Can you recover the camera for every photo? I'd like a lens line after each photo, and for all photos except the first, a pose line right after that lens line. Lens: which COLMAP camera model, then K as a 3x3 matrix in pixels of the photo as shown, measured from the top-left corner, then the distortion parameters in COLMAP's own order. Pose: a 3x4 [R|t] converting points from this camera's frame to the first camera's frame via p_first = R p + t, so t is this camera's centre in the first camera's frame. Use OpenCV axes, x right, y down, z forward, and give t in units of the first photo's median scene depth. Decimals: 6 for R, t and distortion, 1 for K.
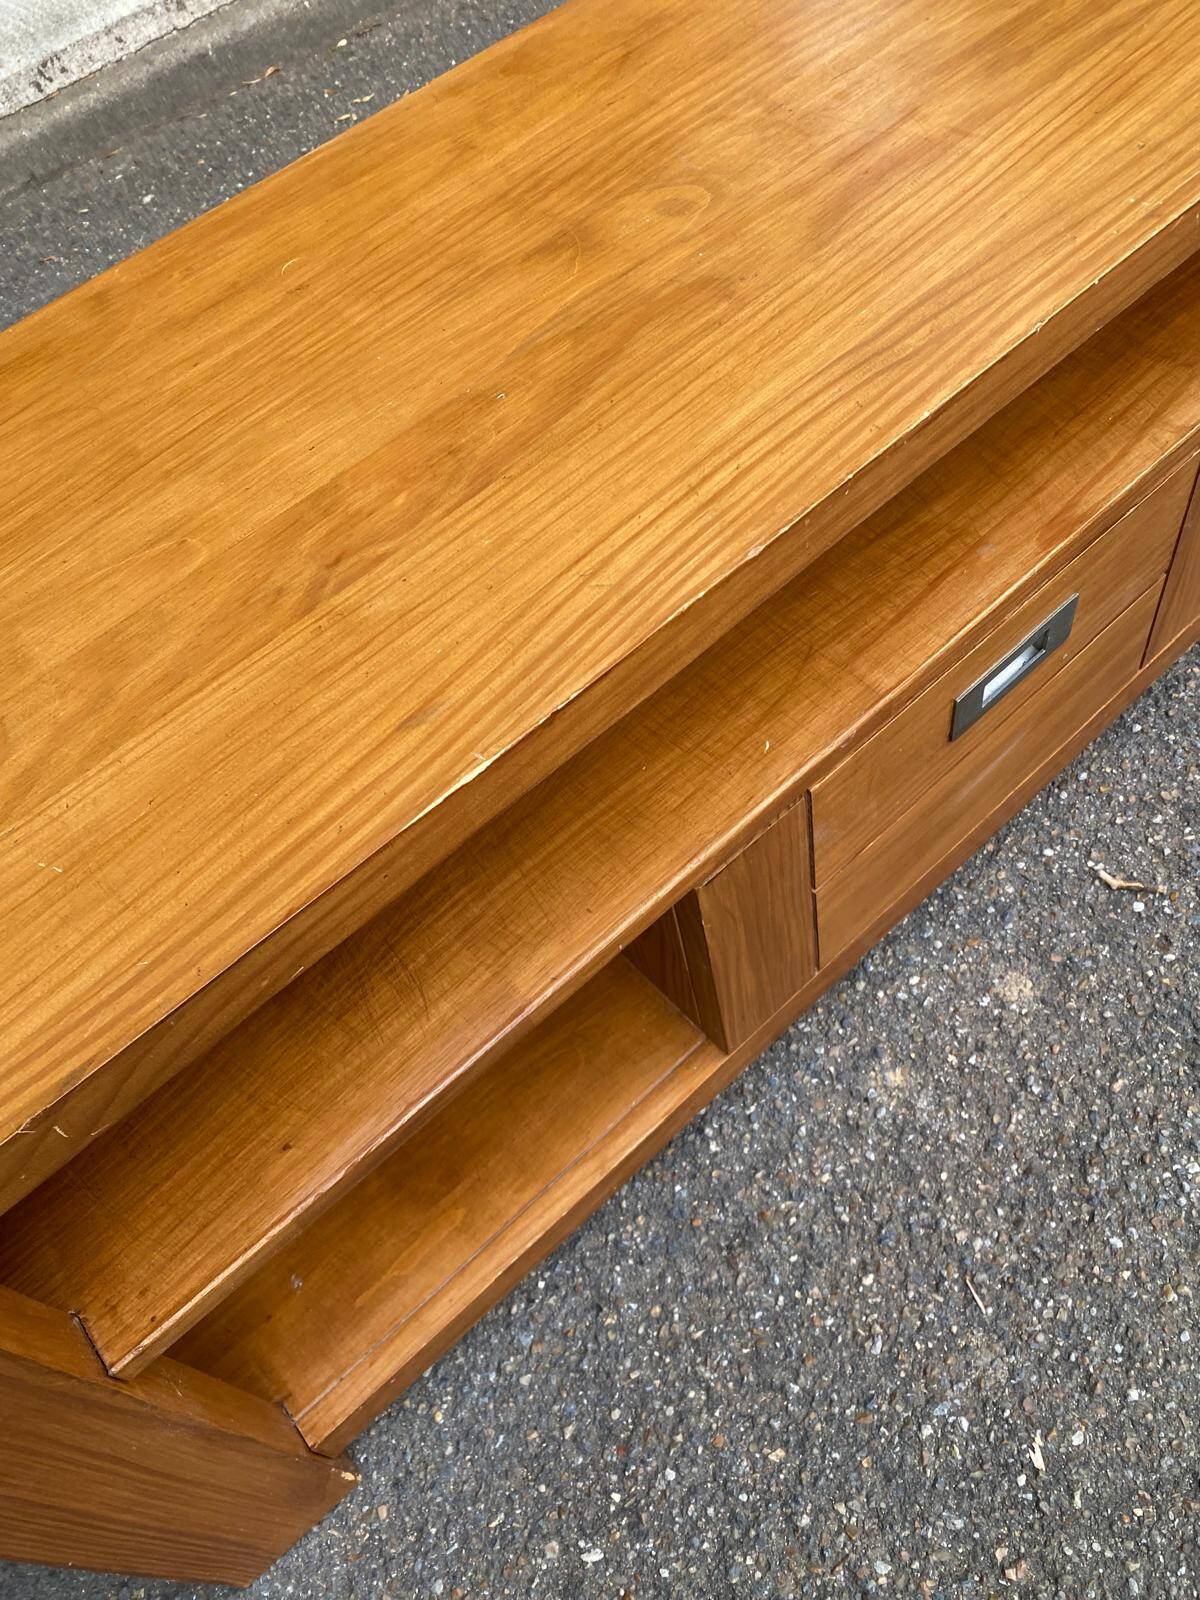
lens RADIAL K [[1213.4, 0, 590.4], [0, 1213.4, 790.3], [0, 0, 1]] dist [0.014694, -0.012731]
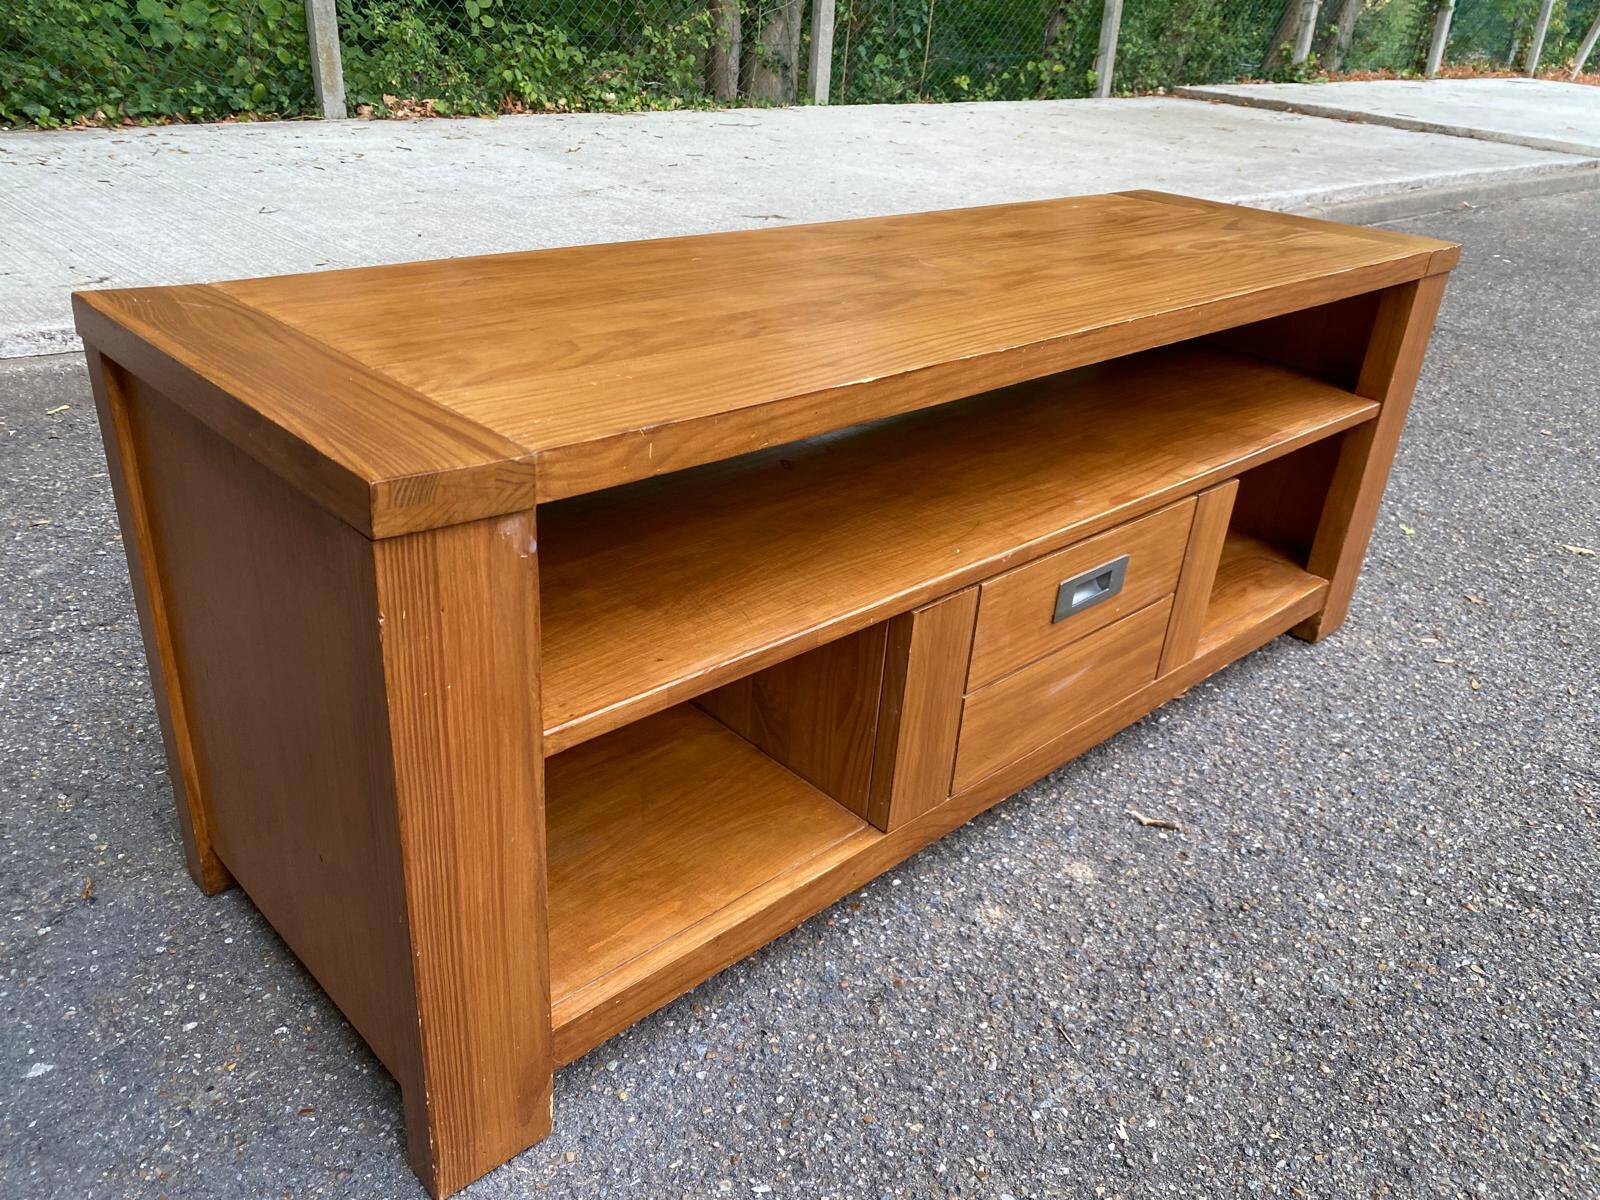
lens RADIAL K [[1213.4, 0, 791.7], [0, 1213.4, 608.9], [0, 0, 1]] dist [0.014694, -0.012731]
pose [[0.971065, 0.189786, 0.144959, -0.232510], [-0.099555, 0.873444, -0.476639, 0.671209], [-0.217073, 0.448416, 0.867065, -0.235690]]
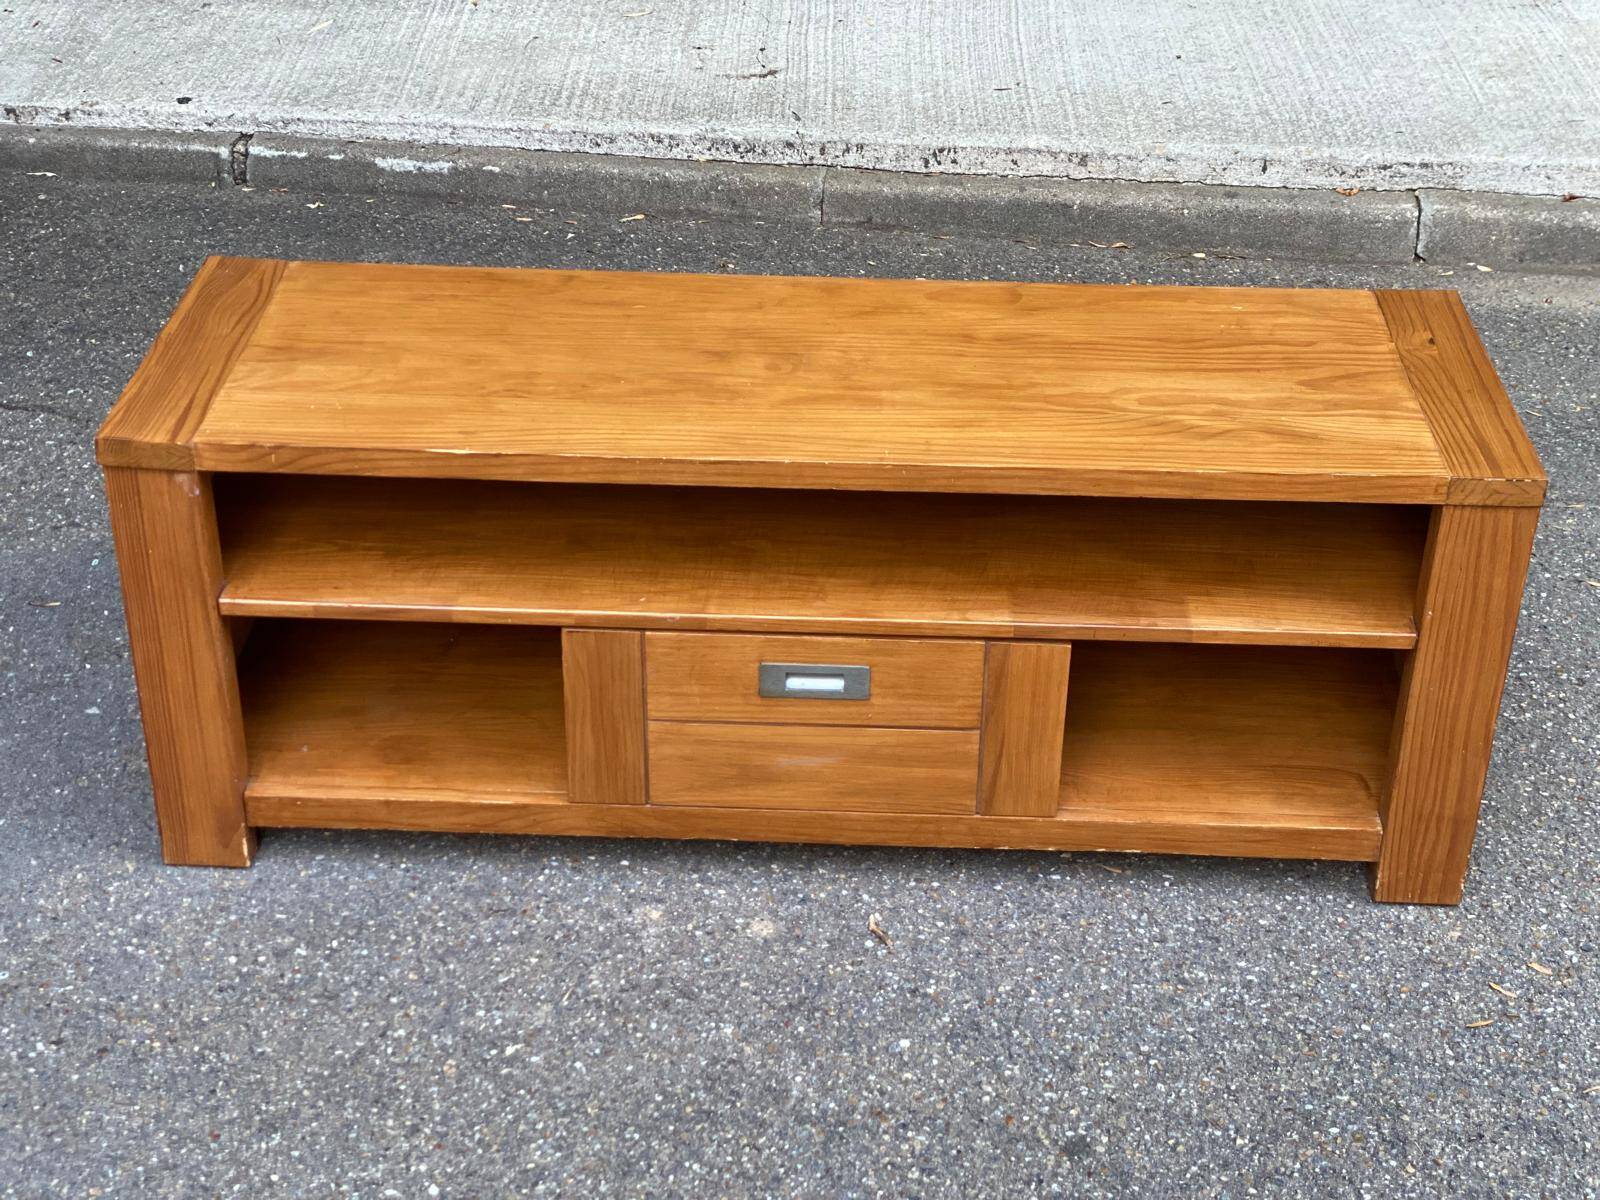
lens RADIAL K [[2340.0, 0, 837.2], [0, 2340.0, 583.6], [0, 0, 1]] dist [0.118722, 0.000000]
pose [[0.723807, 0.502498, -0.472863, 1.773080], [-0.636011, 0.751620, -0.174810, 0.332754], [0.267572, 0.427274, 0.863621, -1.789890]]
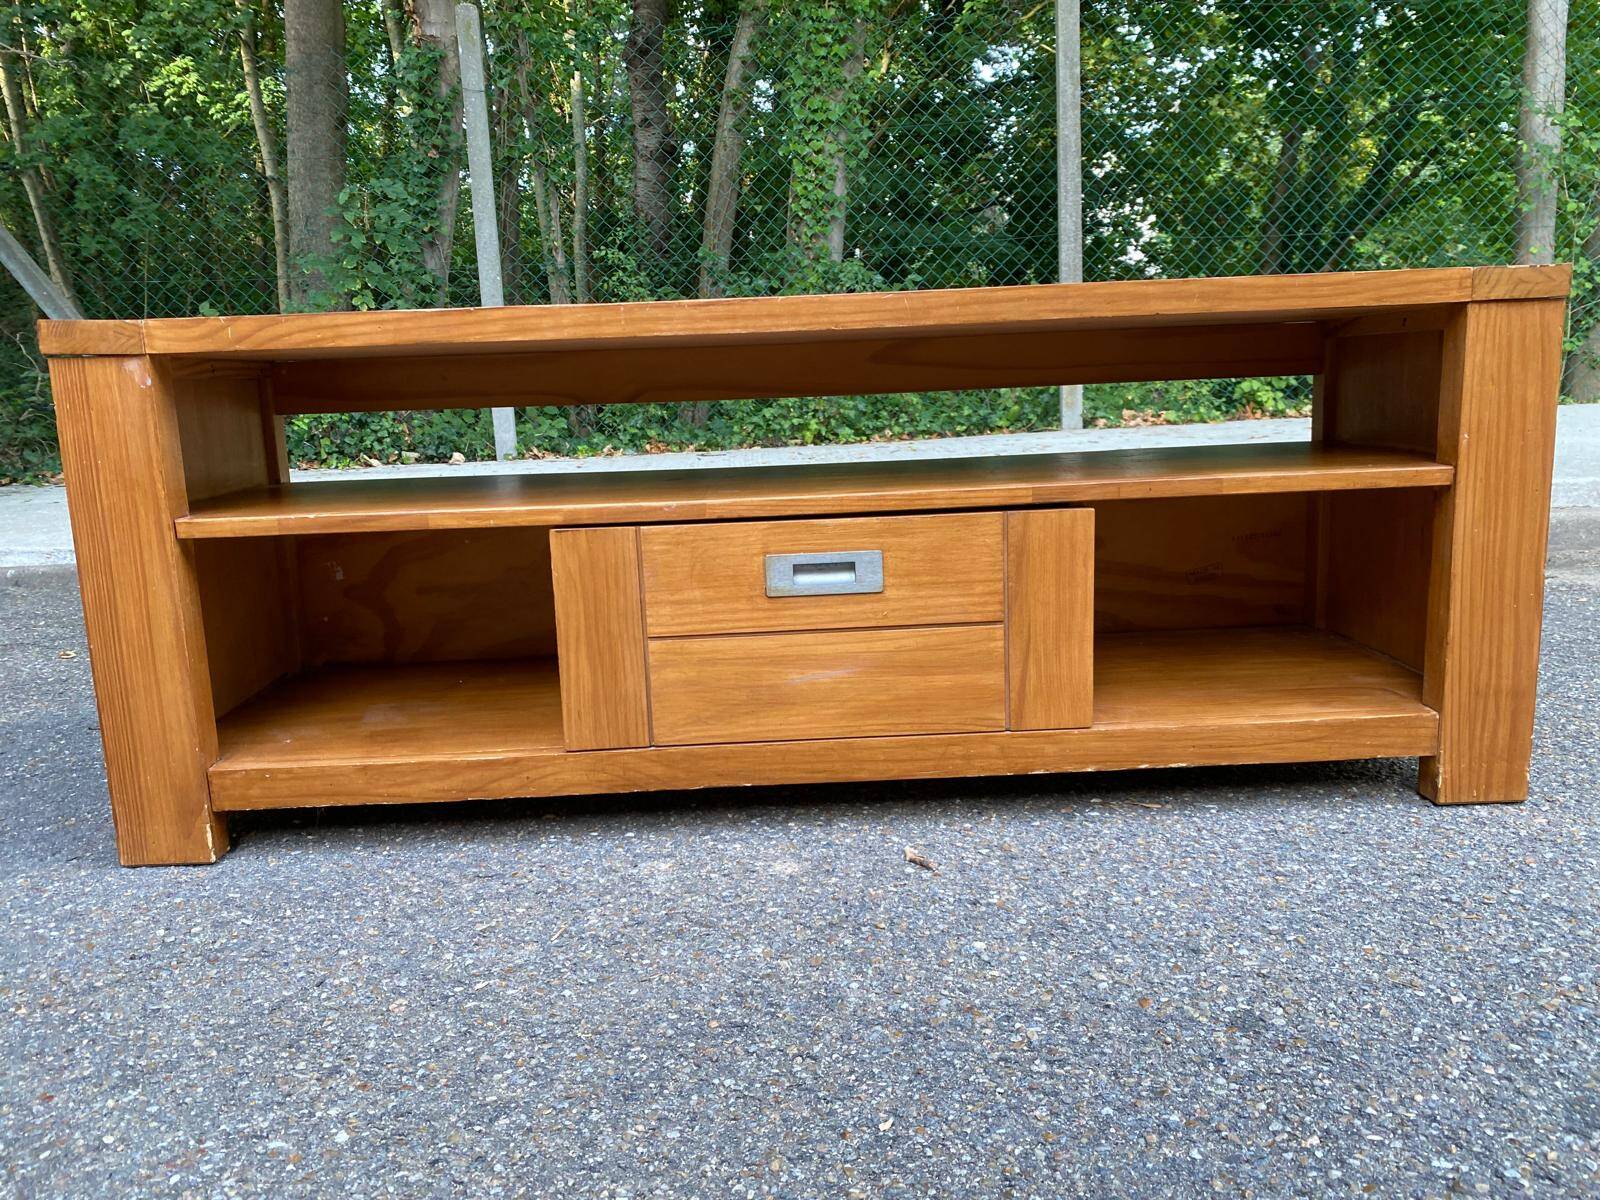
lens RADIAL K [[1213.4, 0, 800.4], [0, 1213.4, 595.9], [0, 0, 1]] dist [0.014694, -0.012731]
pose [[0.768772, 0.251339, -0.588064, 1.205382], [-0.572450, 0.680399, -0.457557, 0.627791], [0.285116, 0.688393, 0.666951, -0.030564]]
